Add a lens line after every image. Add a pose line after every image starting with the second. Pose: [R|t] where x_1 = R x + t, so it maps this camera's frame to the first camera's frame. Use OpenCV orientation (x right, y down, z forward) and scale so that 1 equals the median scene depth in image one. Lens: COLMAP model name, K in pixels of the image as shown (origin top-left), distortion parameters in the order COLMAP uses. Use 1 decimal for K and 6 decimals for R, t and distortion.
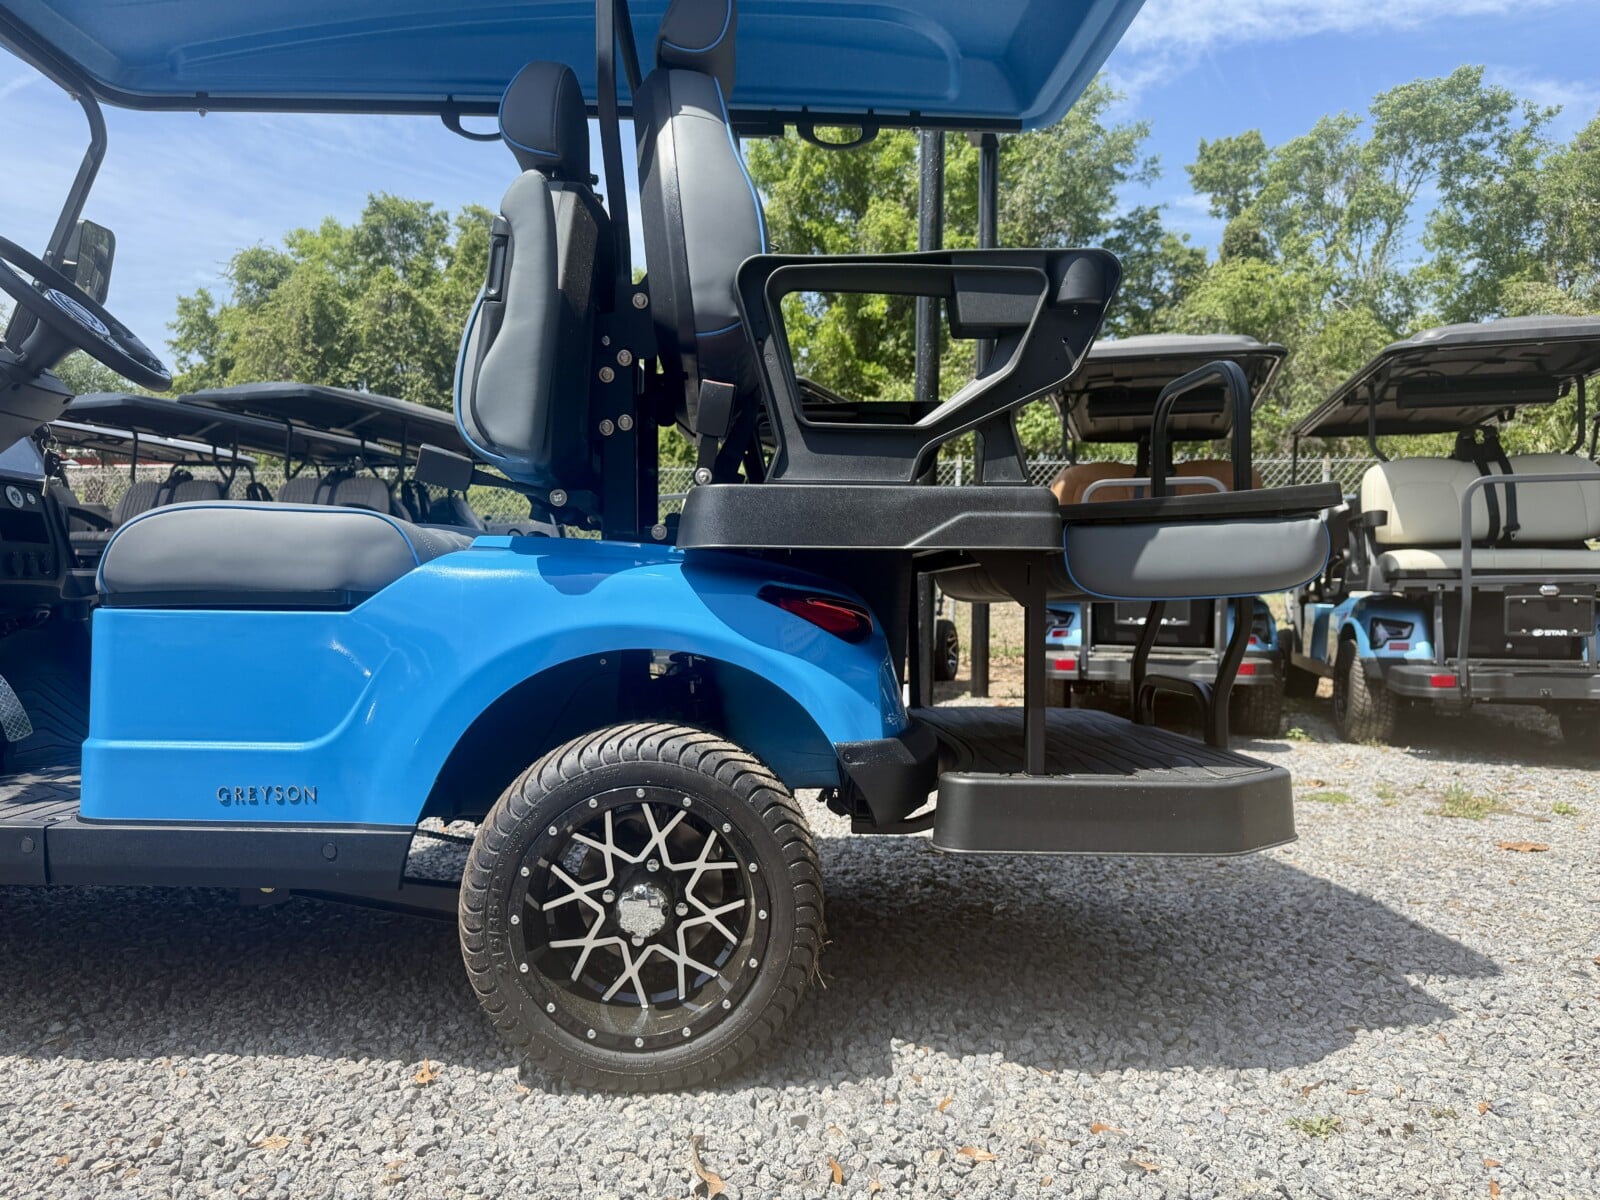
lens RADIAL K [[1137.6, 0, 800.0], [0, 1137.6, 600.0], [0, 0, 1]] dist [-0.001530, -0.006940]
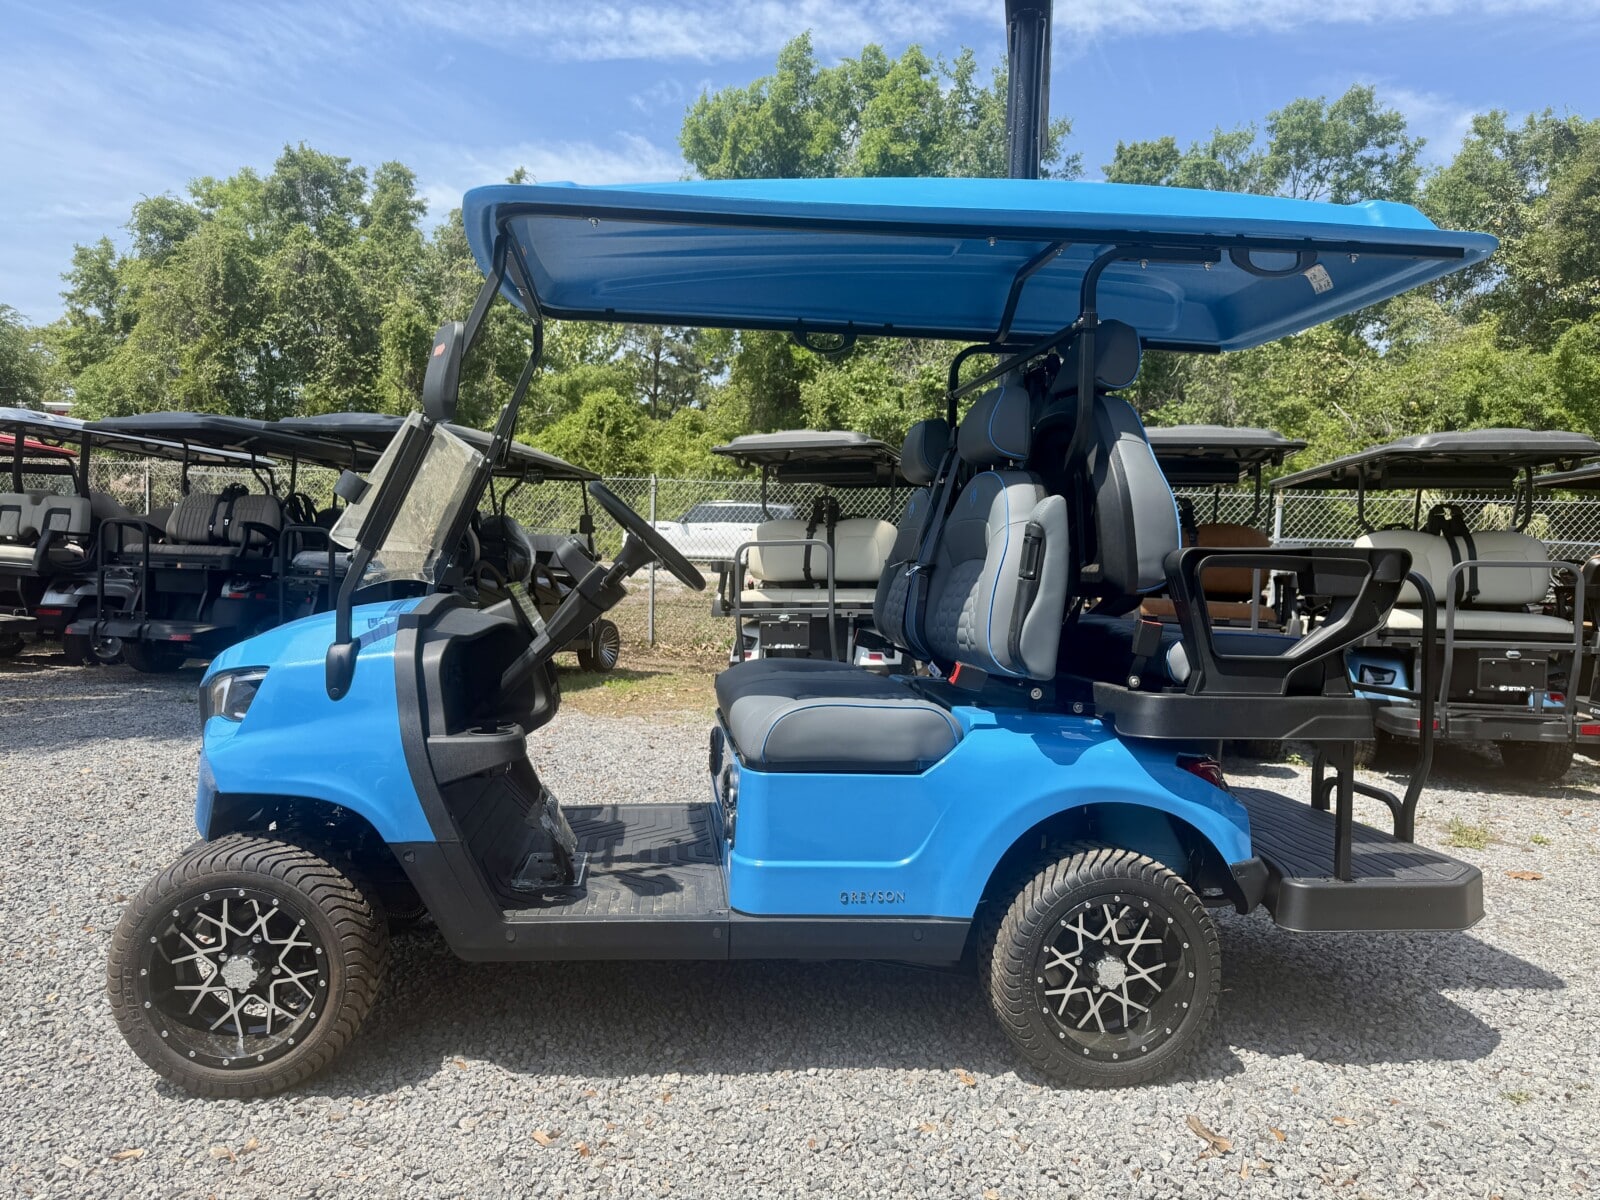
lens RADIAL K [[1129.8, 0, 806.4], [0, 1129.8, 602.4], [0, 0, 1]] dist [0.000727, -0.007426]
pose [[0.995042, 0.016473, 0.098082, -0.117684], [-0.019599, 0.999328, 0.030989, -0.044465], [-0.097505, -0.032758, 0.994696, -0.078475]]
